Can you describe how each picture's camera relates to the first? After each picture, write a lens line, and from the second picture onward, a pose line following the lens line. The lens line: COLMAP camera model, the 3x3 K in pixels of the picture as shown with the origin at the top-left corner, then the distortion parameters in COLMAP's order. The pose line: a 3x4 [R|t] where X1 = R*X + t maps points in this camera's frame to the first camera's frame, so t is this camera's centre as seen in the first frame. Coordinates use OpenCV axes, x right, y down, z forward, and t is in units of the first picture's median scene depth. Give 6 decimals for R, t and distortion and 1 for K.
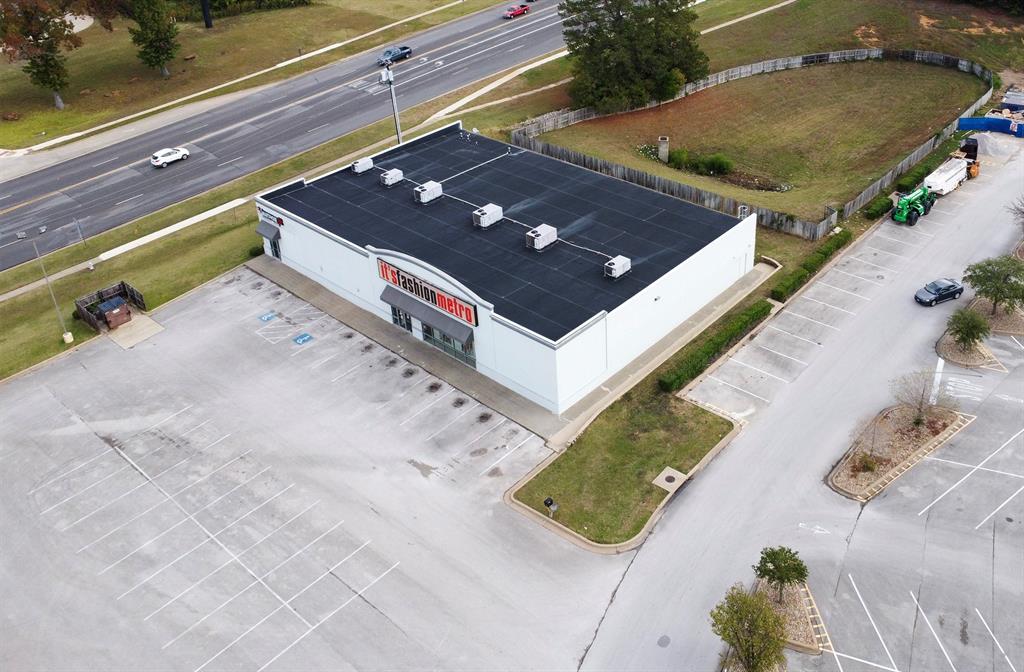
lens RADIAL K [[877.5, 0, 587.2], [0, 877.5, 334.1], [0, 0, 1]] dist [-0.021642, 0.005503]
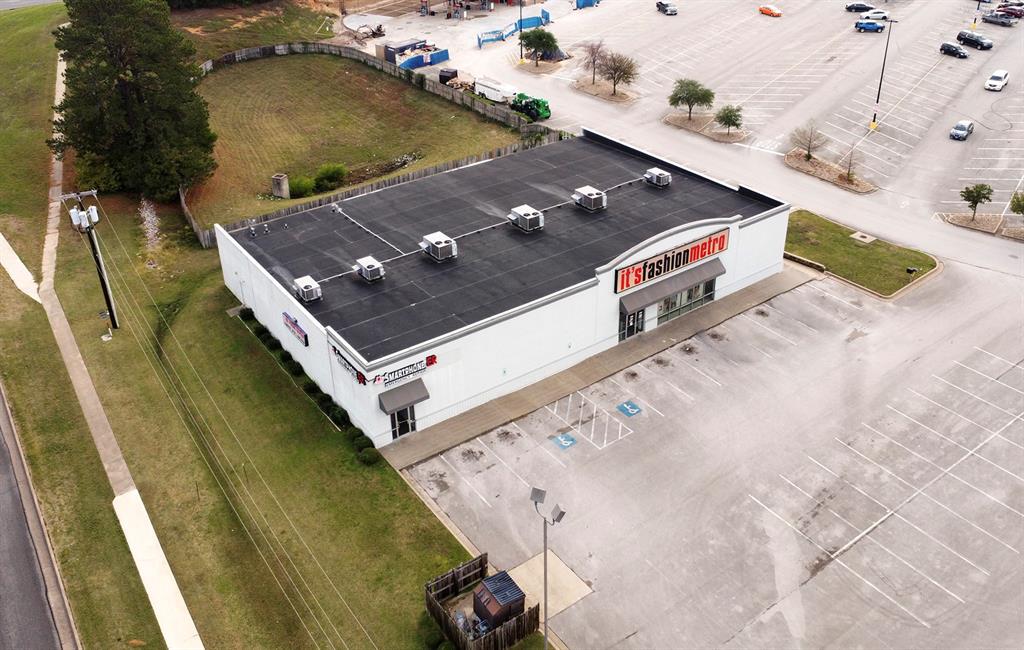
lens RADIAL K [[889.8, 0, 548.5], [0, 889.8, 326.8], [0, 0, 1]] dist [-0.096308, 0.159393]
pose [[0.196225, -0.490641, 0.848980, -0.992222], [0.551464, 0.771130, 0.318190, -0.349087], [-0.810792, 0.405745, 0.421886, 0.698703]]
